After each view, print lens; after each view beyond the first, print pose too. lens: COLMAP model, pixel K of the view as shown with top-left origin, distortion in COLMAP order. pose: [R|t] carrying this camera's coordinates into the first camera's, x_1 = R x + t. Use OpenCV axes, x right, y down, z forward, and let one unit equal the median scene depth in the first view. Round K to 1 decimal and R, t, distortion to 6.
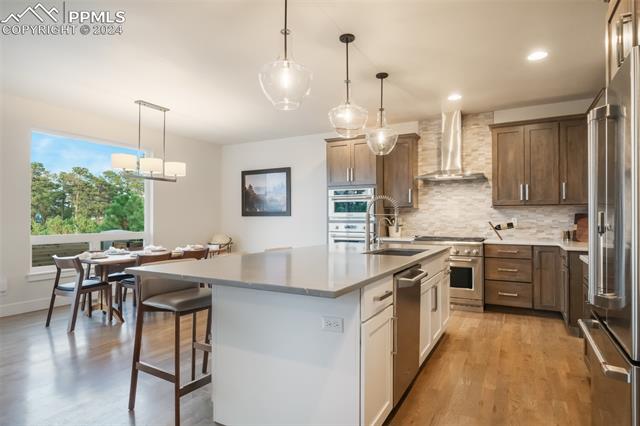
lens RADIAL K [[357.9, 0, 319.8], [0, 357.9, 214.7], [0, 0, 1]] dist [-0.000984, -0.000039]
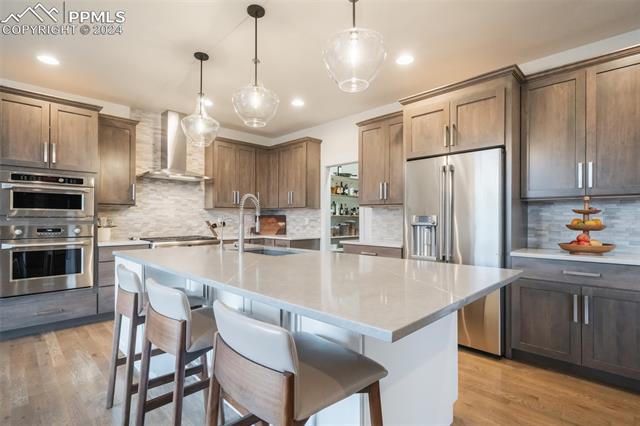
lens RADIAL K [[307.8, 0, 319.5], [0, 307.8, 216.1], [0, 0, 1]] dist [-0.001053, -0.000085]
pose [[0.274421, 0.008914, 0.961568, -0.343038], [-0.008862, 0.999938, -0.006740, 0.007194], [-0.961569, -0.006672, 0.274483, 0.369049]]
